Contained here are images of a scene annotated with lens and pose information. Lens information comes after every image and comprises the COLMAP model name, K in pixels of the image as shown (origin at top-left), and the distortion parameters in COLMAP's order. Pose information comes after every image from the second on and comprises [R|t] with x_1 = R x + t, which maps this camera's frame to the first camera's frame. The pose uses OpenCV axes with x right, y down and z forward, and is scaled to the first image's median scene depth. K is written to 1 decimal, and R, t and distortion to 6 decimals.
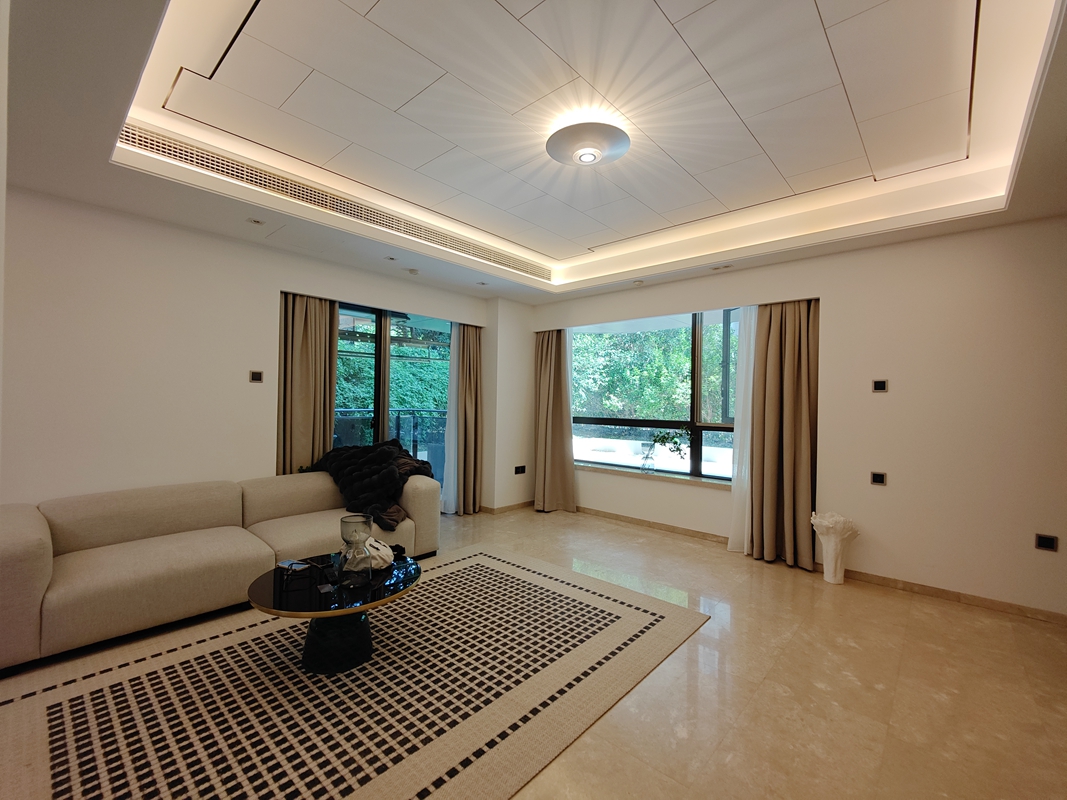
lens RADIAL K [[464.7, 0, 536.9], [0, 464.7, 399.3], [0, 0, 1]] dist [0.004009, -0.004298]
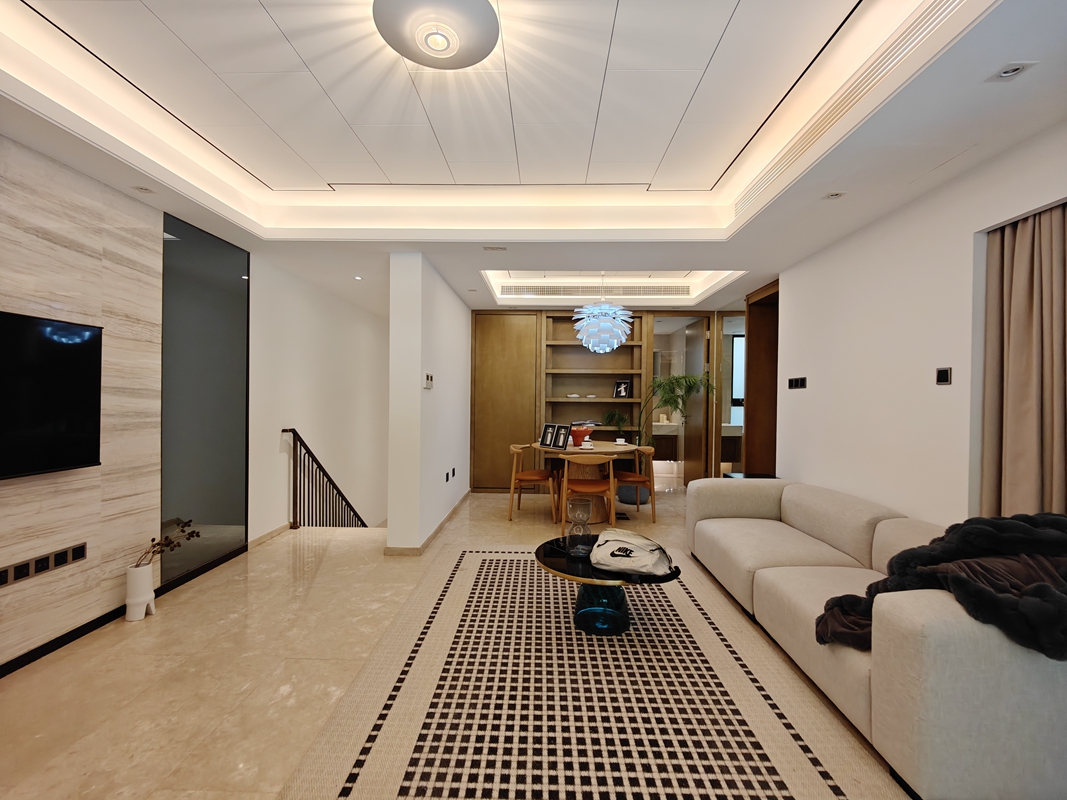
lens RADIAL K [[464.7, 0, 532.5], [0, 464.7, 401.9], [0, 0, 1]] dist [0.004009, -0.004298]
pose [[-0.766712, -0.021319, -0.641637, 0.268043], [-0.019521, 0.999761, -0.009892, 0.006971], [0.641694, 0.004940, -0.766945, 1.020376]]
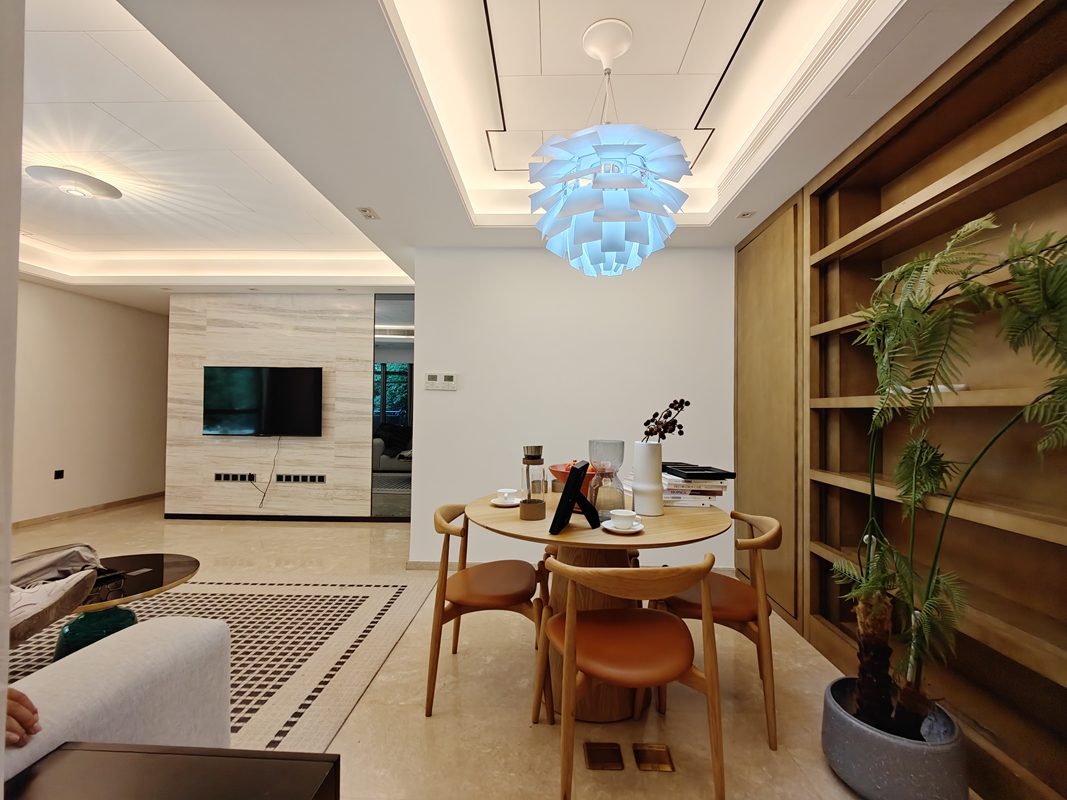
lens RADIAL K [[464.7, 0, 533.6], [0, 464.7, 401.1], [0, 0, 1]] dist [0.004009, -0.004298]
pose [[-0.641783, -0.012109, 0.766790, -0.996927], [-0.029026, 0.999542, -0.008508, -0.003897], [-0.766336, -0.027717, -0.641841, 0.537864]]
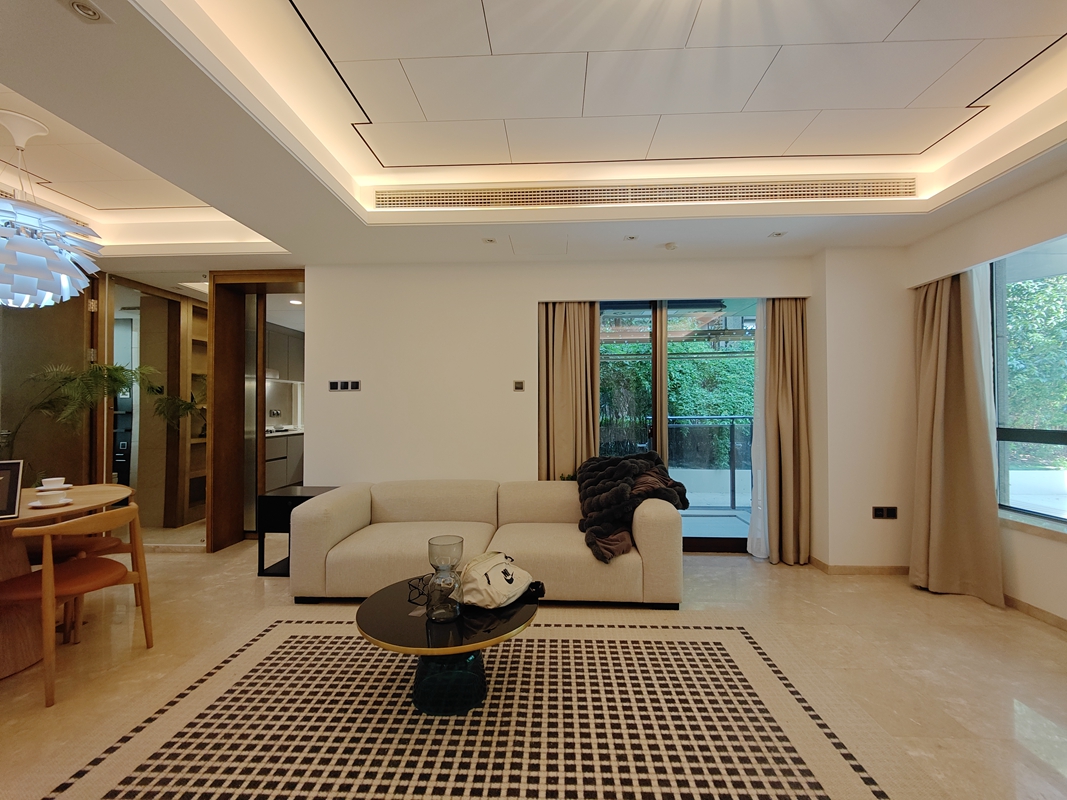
lens RADIAL K [[464.7, 0, 533.6], [0, 464.7, 401.8], [0, 0, 1]] dist [0.004009, -0.004298]
pose [[0.625139, -0.029110, -0.779971, 0.220275], [0.019841, 0.999574, -0.021403, 0.009499], [0.780261, -0.002096, 0.625450, 0.324546]]
